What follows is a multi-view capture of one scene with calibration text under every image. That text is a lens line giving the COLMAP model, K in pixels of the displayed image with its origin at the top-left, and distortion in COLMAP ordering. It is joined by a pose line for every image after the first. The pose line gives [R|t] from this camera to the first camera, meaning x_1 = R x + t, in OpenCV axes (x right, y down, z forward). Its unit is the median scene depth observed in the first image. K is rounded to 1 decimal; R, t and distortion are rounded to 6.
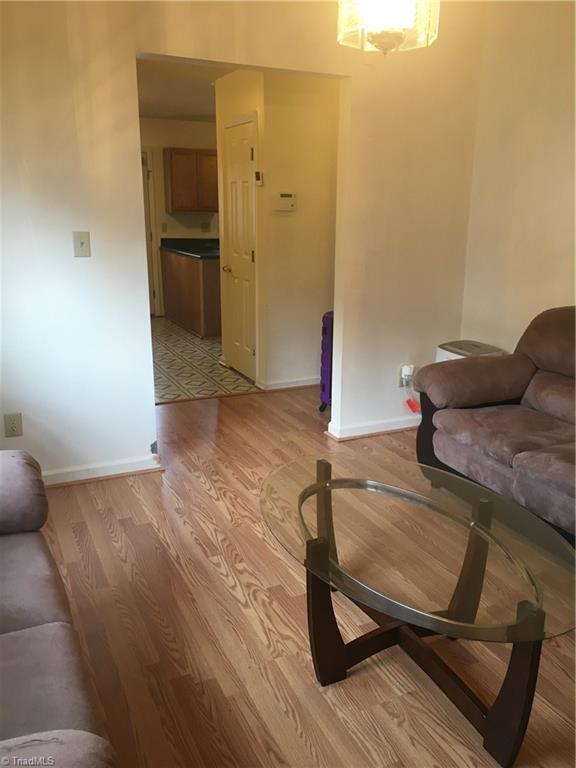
lens RADIAL K [[643.9, 0, 288.0], [0, 643.9, 384.0], [0, 0, 1]] dist [-0.002120, -0.003913]
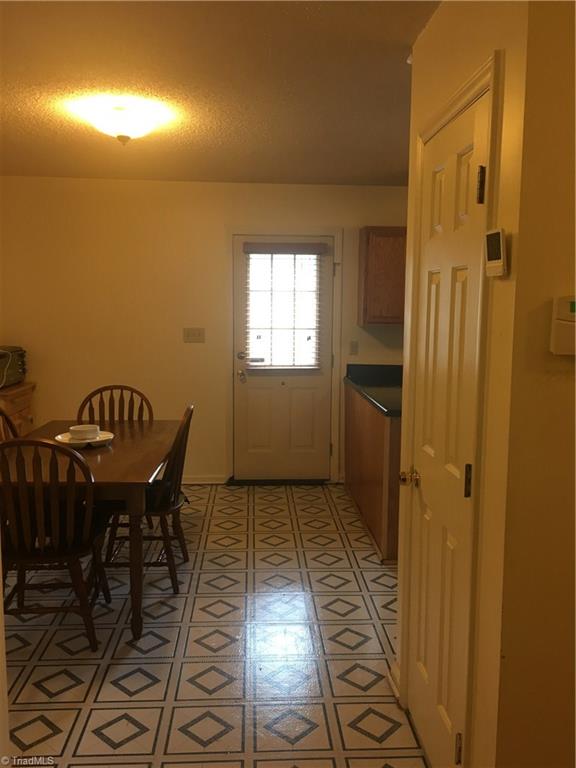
lens RADIAL K [[643.9, 0, 288.0], [0, 643.9, 384.0], [0, 0, 1]] dist [-0.002120, -0.003913]
pose [[0.926320, 0.045095, -0.374029, -0.012004], [-0.100359, 0.986473, -0.129615, -0.127193], [0.363124, 0.157602, 0.918315, 0.423604]]
